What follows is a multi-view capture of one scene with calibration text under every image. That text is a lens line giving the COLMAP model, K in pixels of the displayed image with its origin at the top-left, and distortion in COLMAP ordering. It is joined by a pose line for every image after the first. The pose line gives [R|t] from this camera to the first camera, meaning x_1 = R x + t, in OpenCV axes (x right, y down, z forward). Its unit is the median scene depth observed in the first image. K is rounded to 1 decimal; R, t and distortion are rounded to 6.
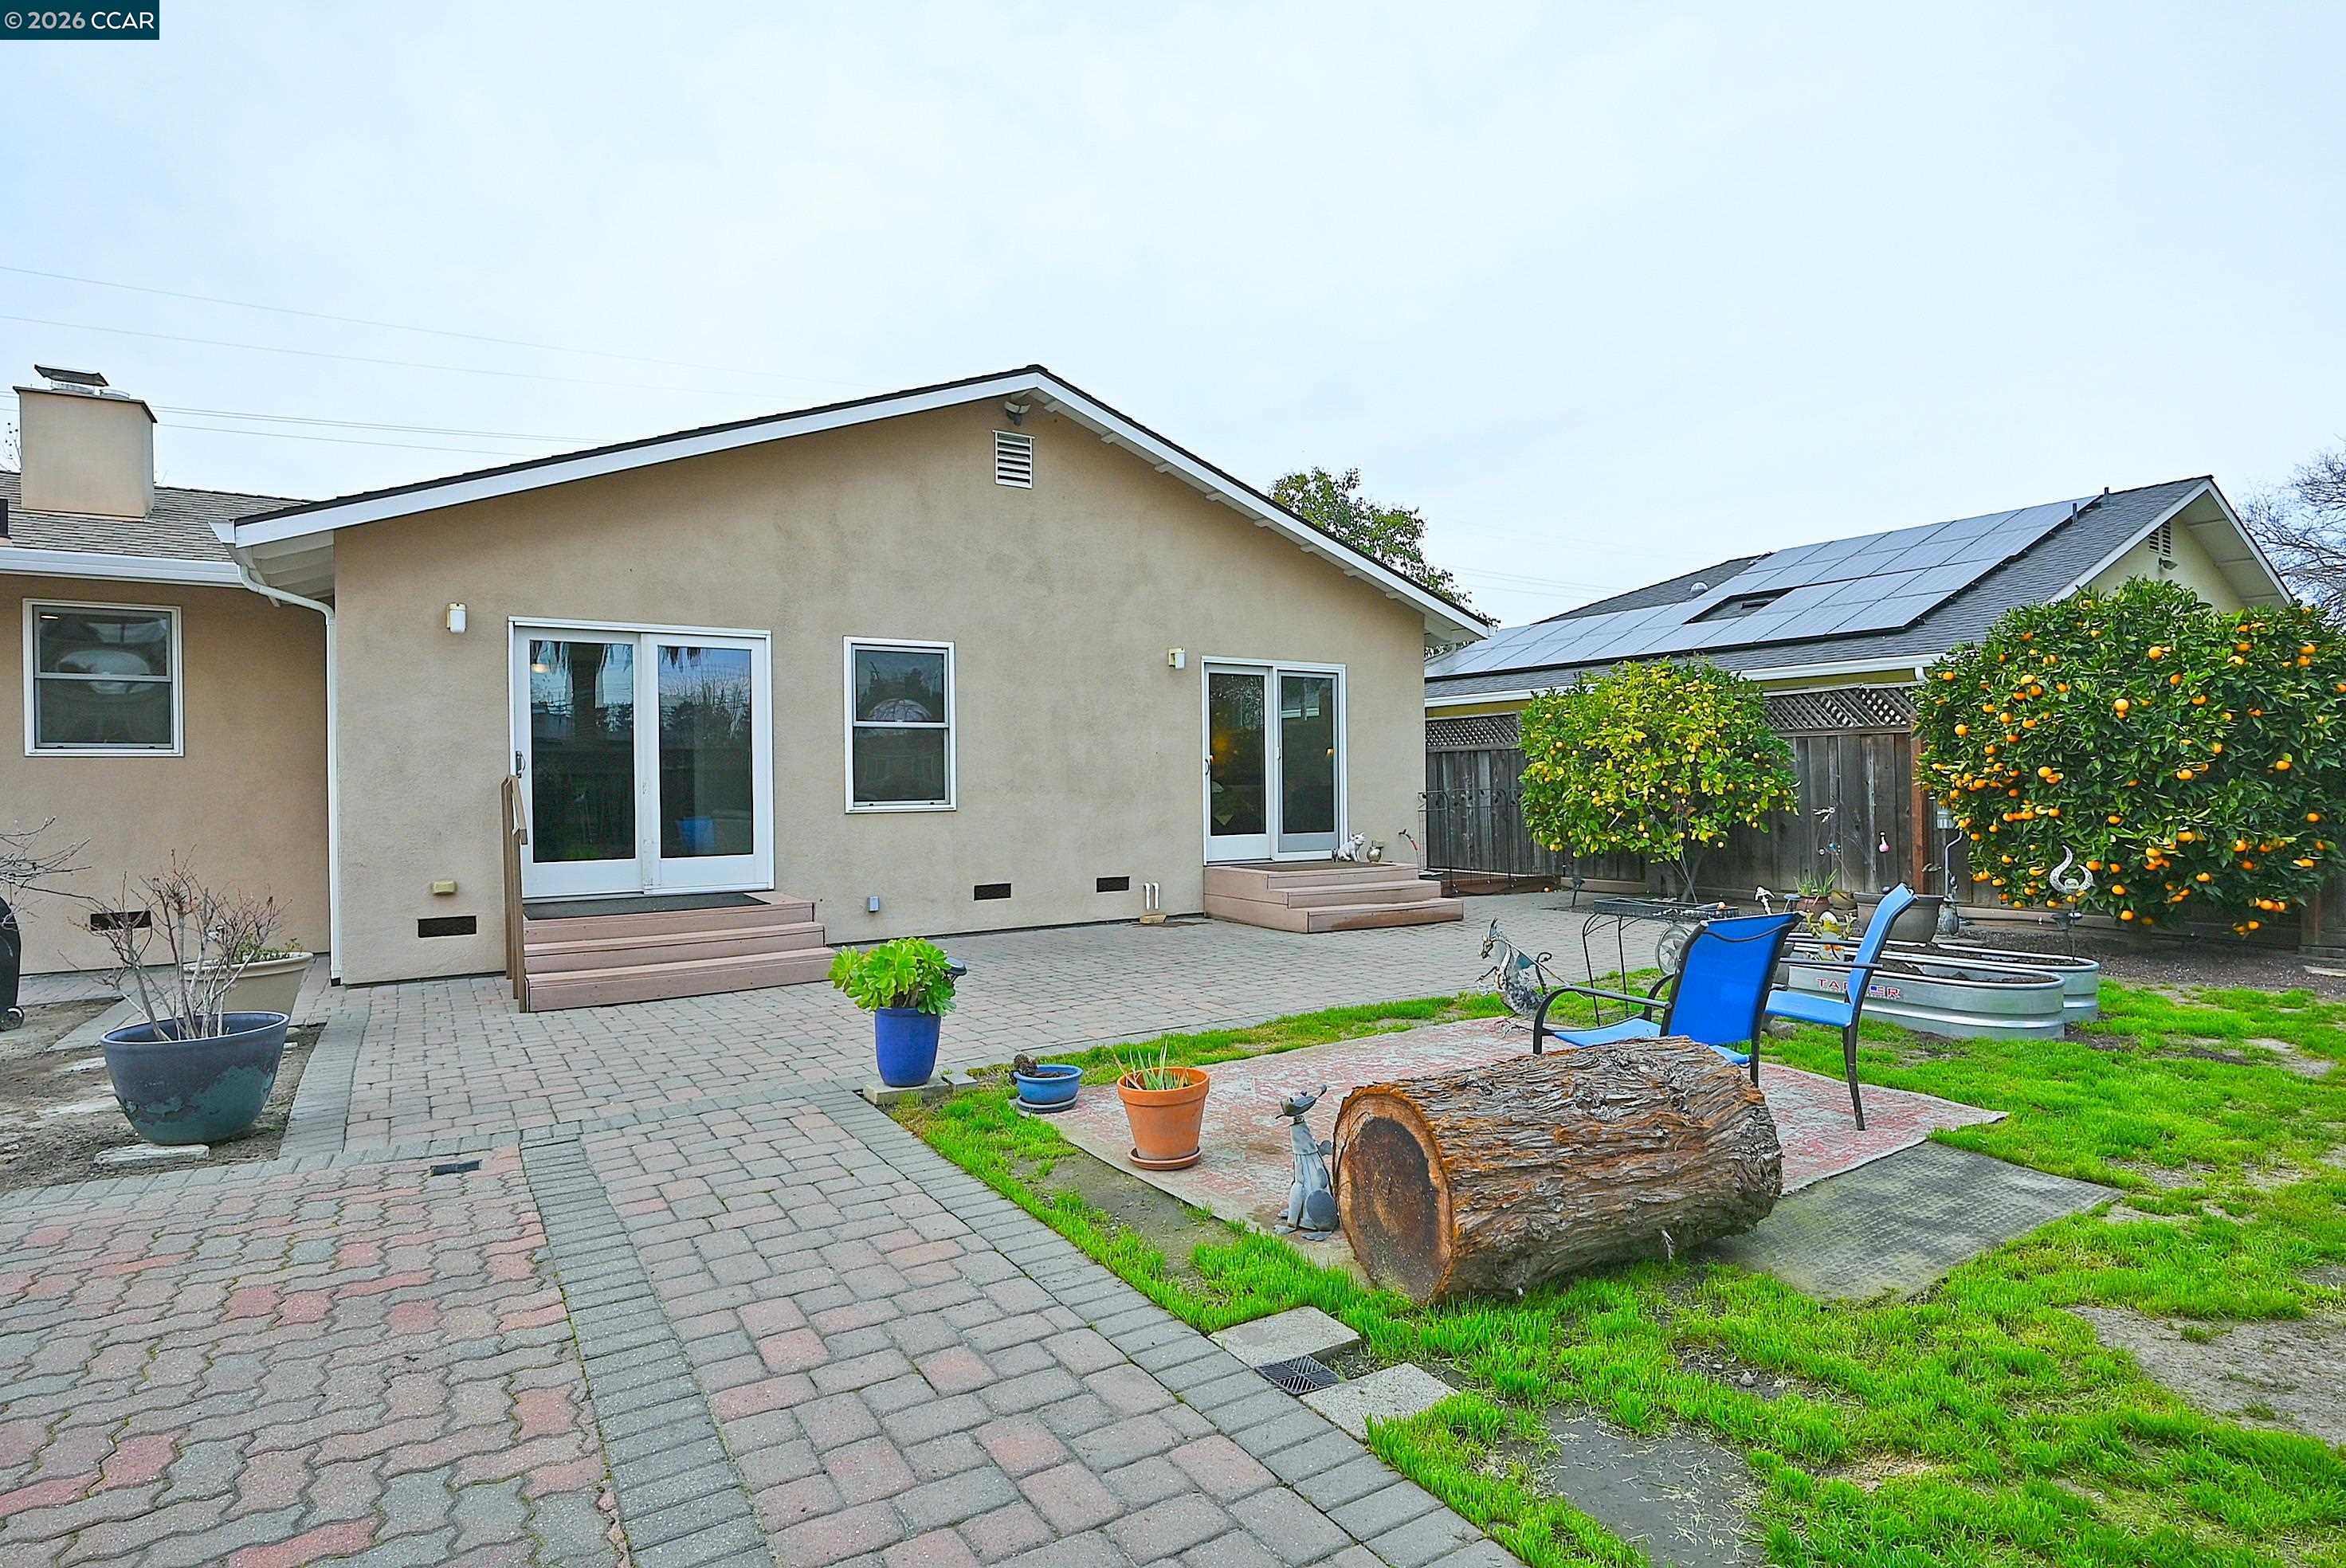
lens RADIAL K [[1221.9, 0, 1163.1], [0, 1221.9, 788.1], [0, 0, 1]] dist [-0.000352, 0.001851]
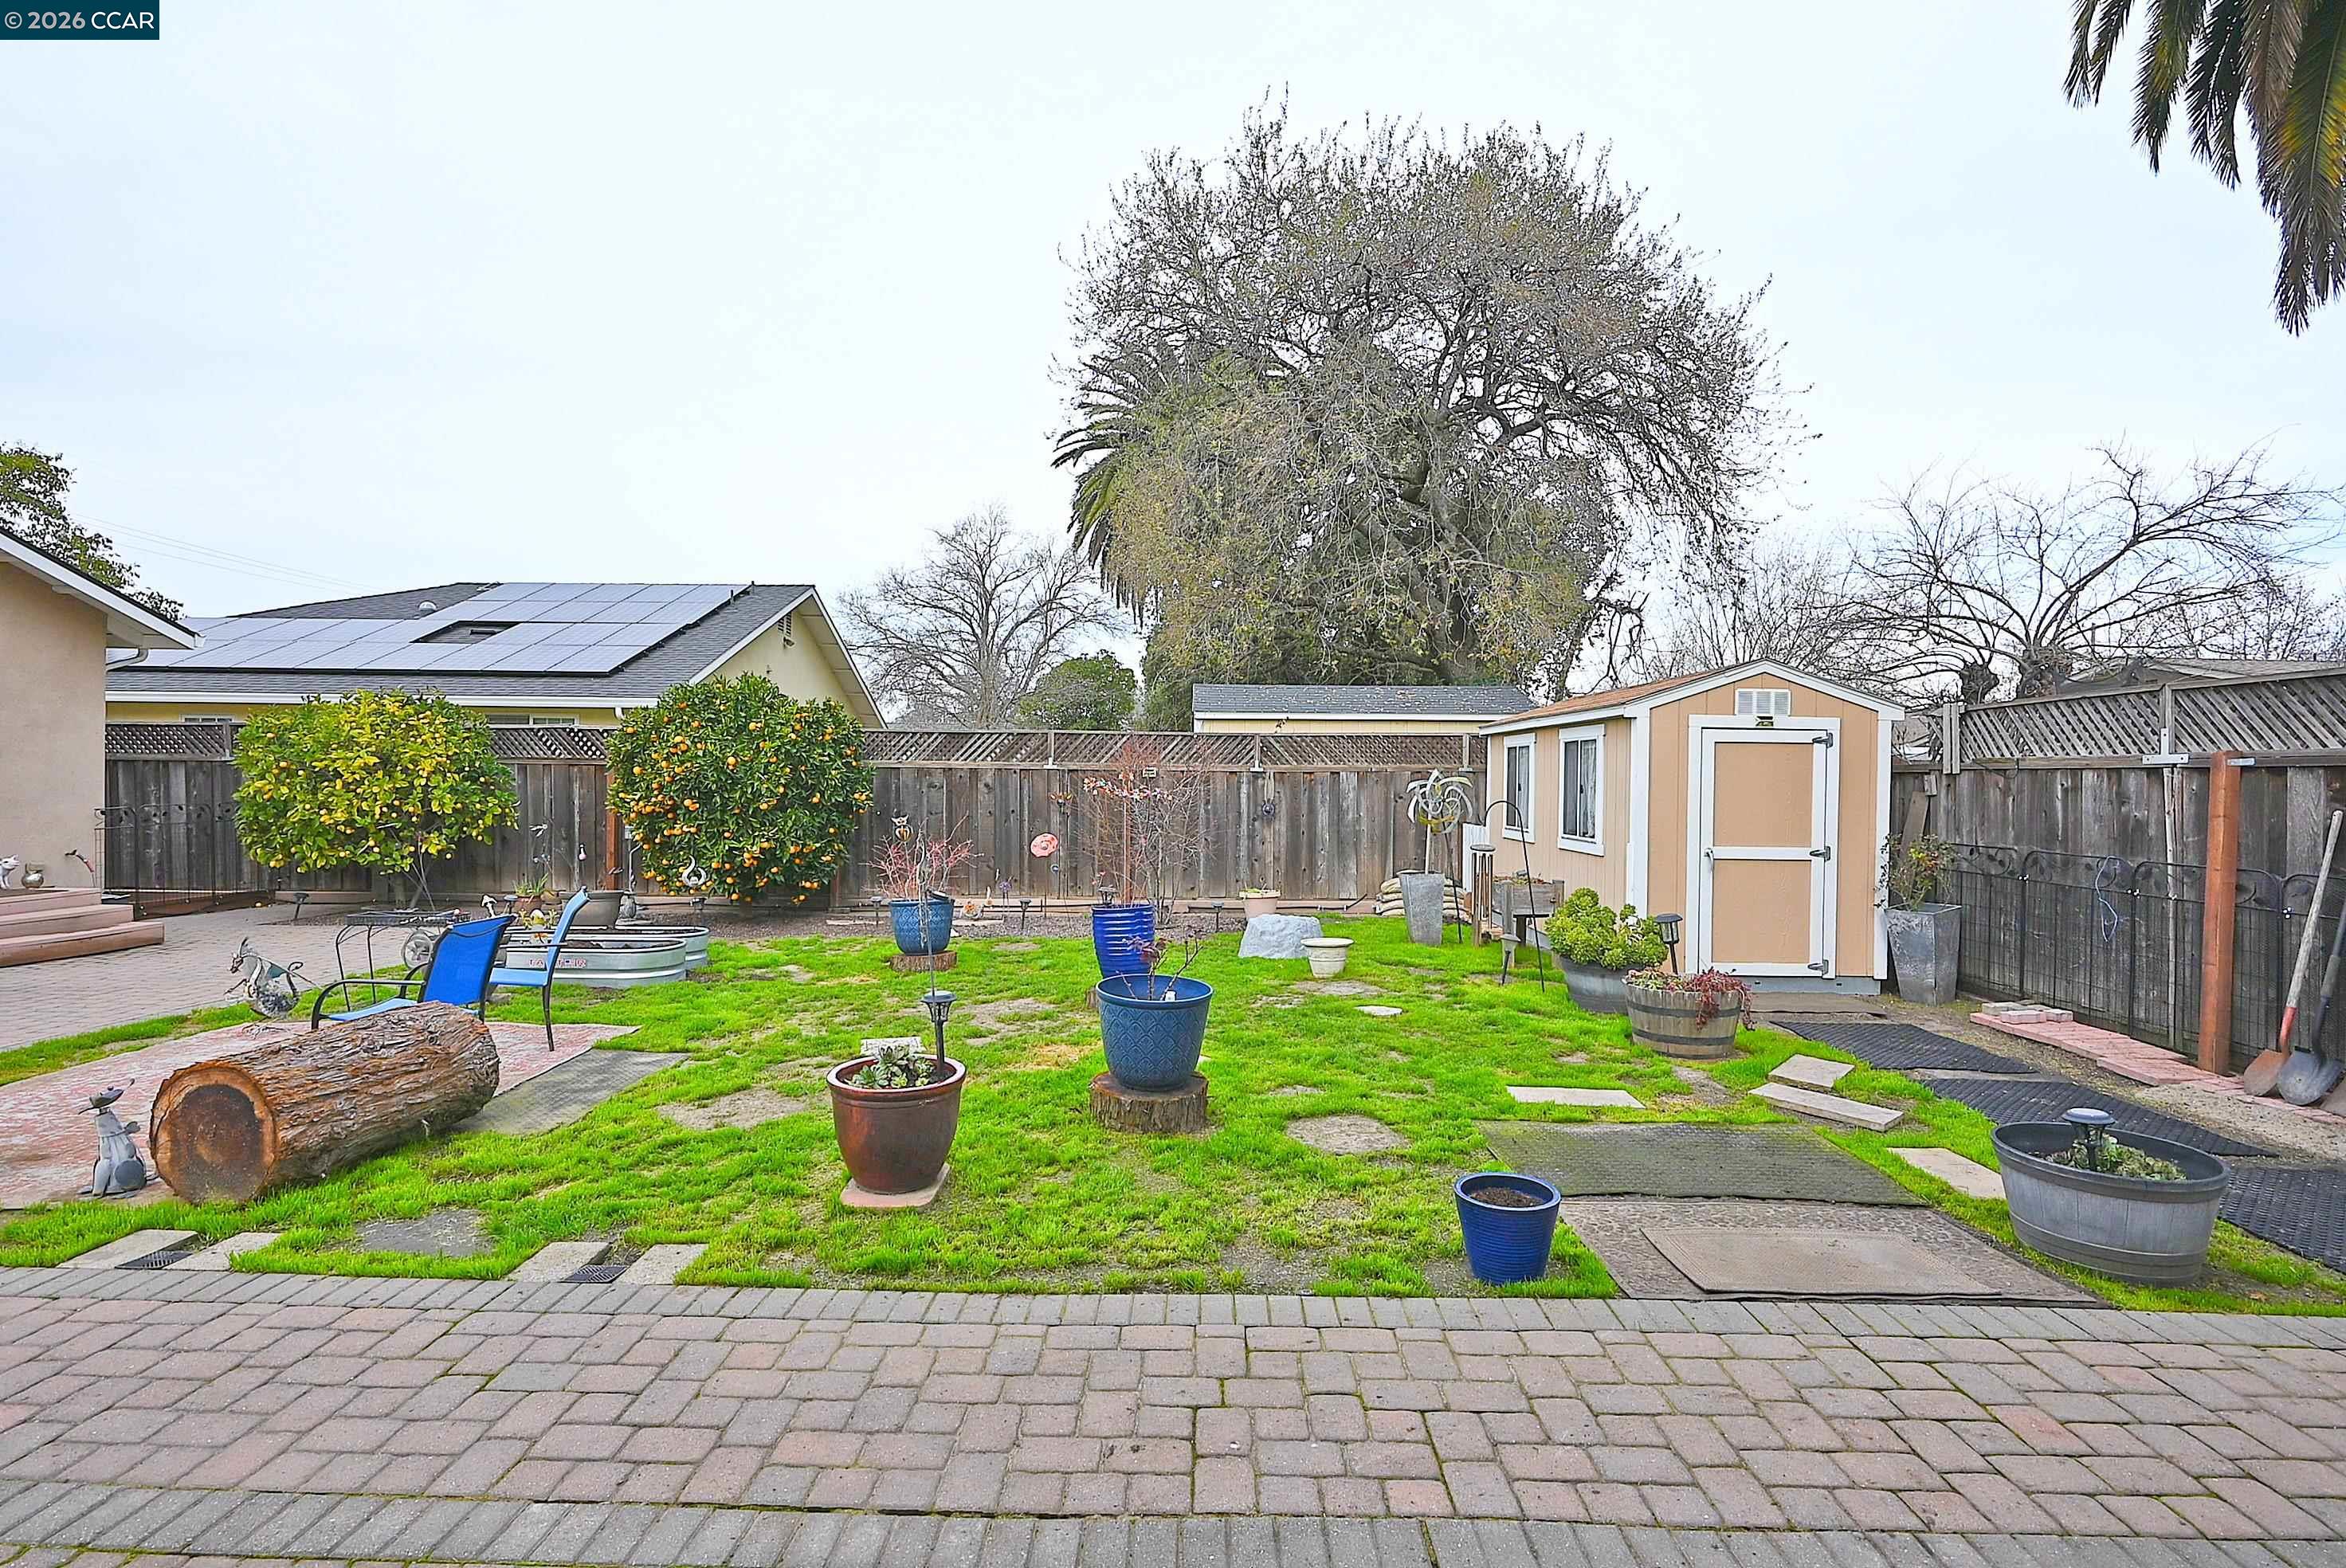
lens RADIAL K [[1165.9, 0, 1178.4], [0, 1165.9, 784.7], [0, 0, 1]] dist [-0.003934, 0.002271]
pose [[0.545847, 0.015338, 0.837745, -0.171098], [-0.014729, 0.999854, -0.008710, -0.040891], [-0.837756, -0.007584, 0.545993, -0.337287]]
